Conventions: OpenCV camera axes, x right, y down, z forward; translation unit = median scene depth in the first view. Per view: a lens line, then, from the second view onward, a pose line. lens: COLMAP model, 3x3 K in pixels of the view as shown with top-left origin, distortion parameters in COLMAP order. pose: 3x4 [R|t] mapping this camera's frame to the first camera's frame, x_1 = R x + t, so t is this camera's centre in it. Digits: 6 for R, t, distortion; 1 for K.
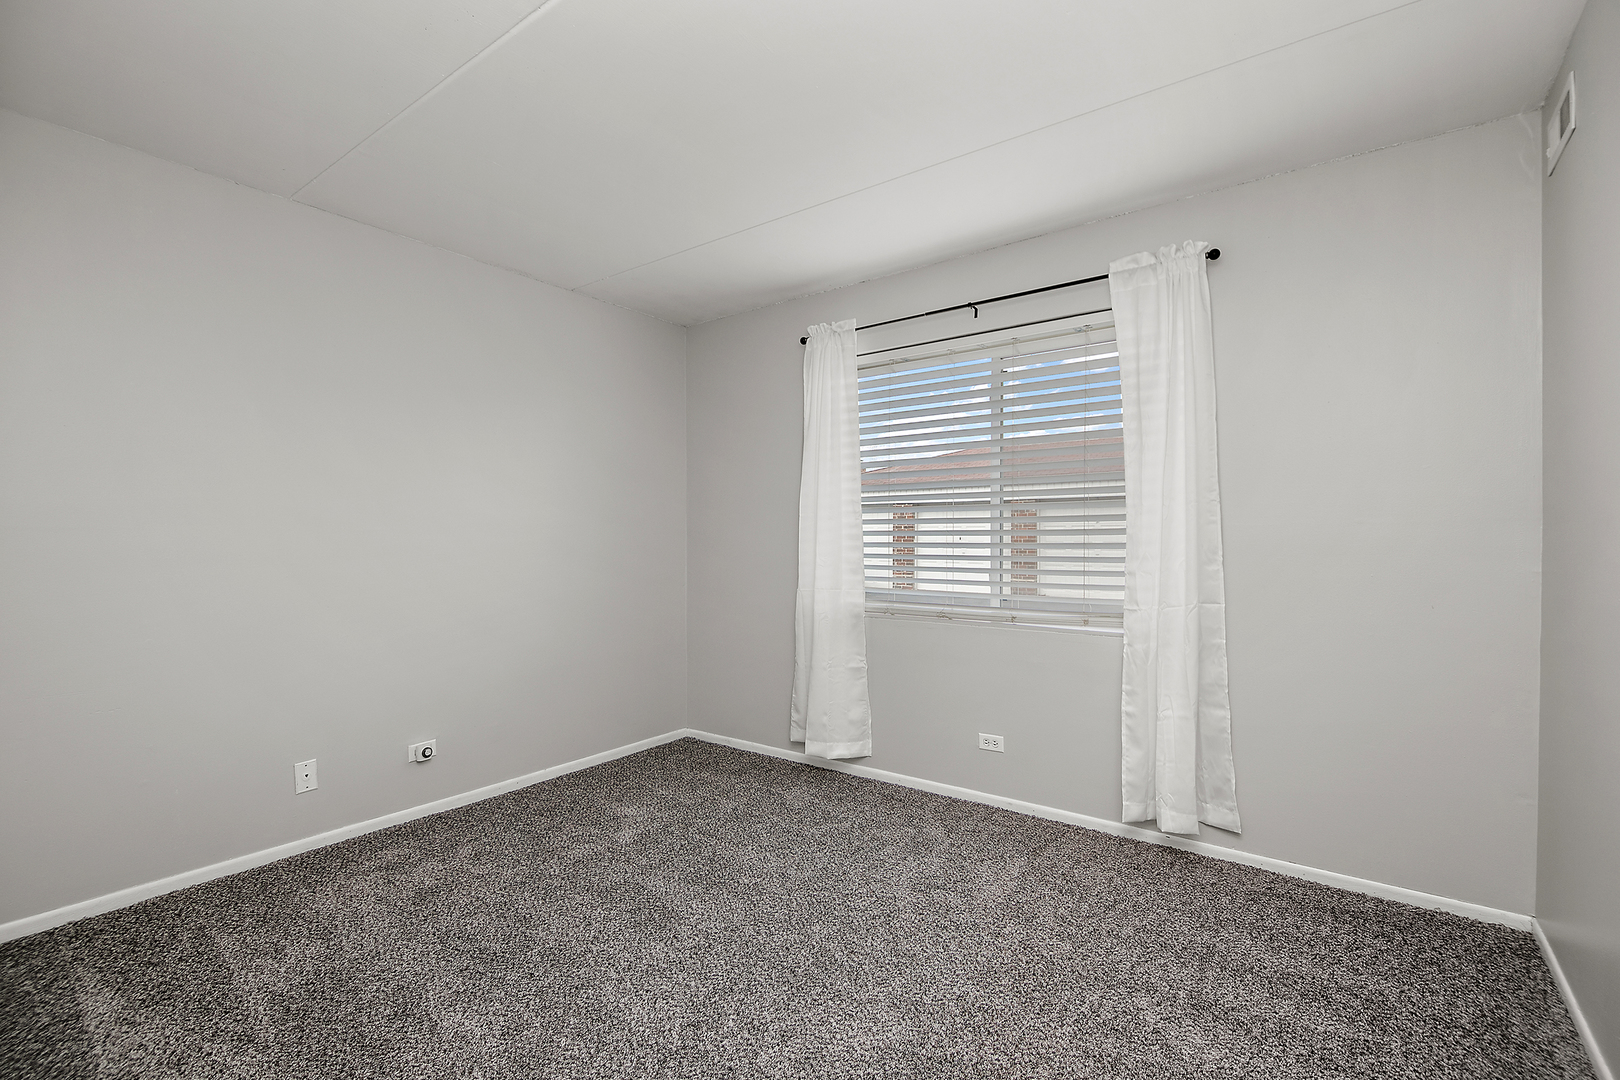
lens RADIAL K [[721.1, 0, 809.0], [0, 721.1, 538.0], [0, 0, 1]] dist [-0.001052, -0.000063]
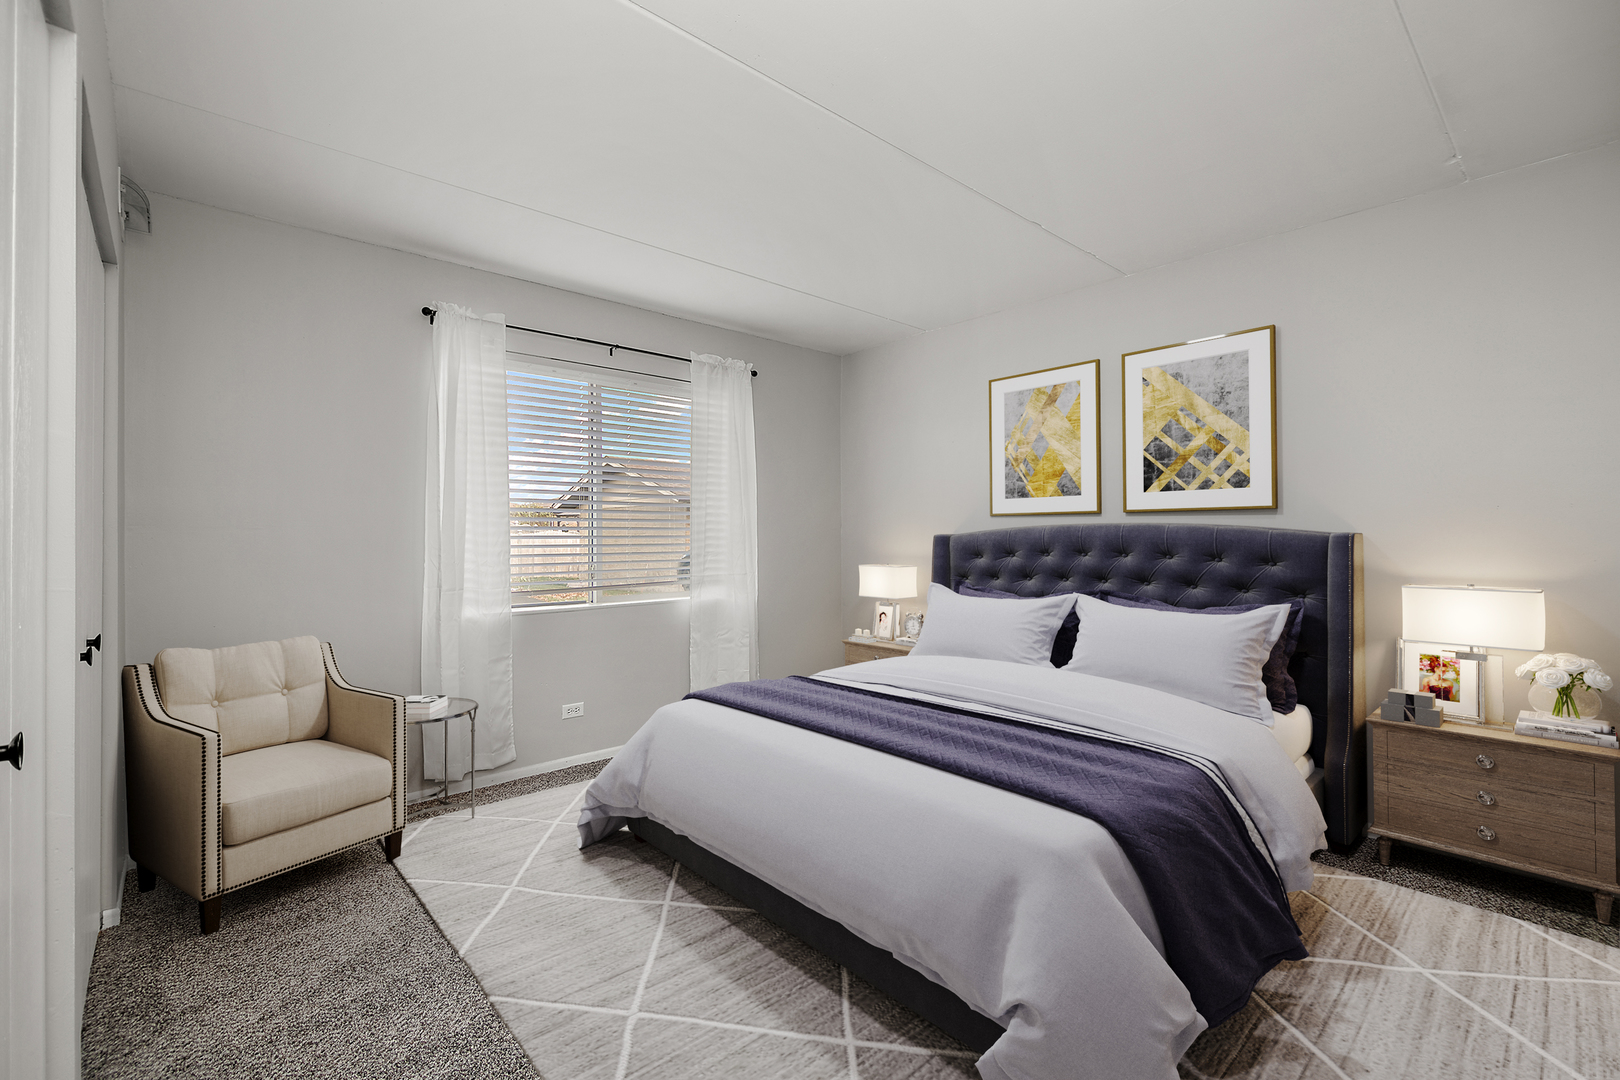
lens RADIAL K [[721.1, 0, 809.5], [0, 721.1, 535.8], [0, 0, 1]] dist [-0.001052, -0.000063]
pose [[0.186964, -0.006645, 0.982344, -0.909365], [-0.007926, 0.999934, 0.008273, -0.015747], [-0.982335, -0.009333, 0.186900, 0.441664]]
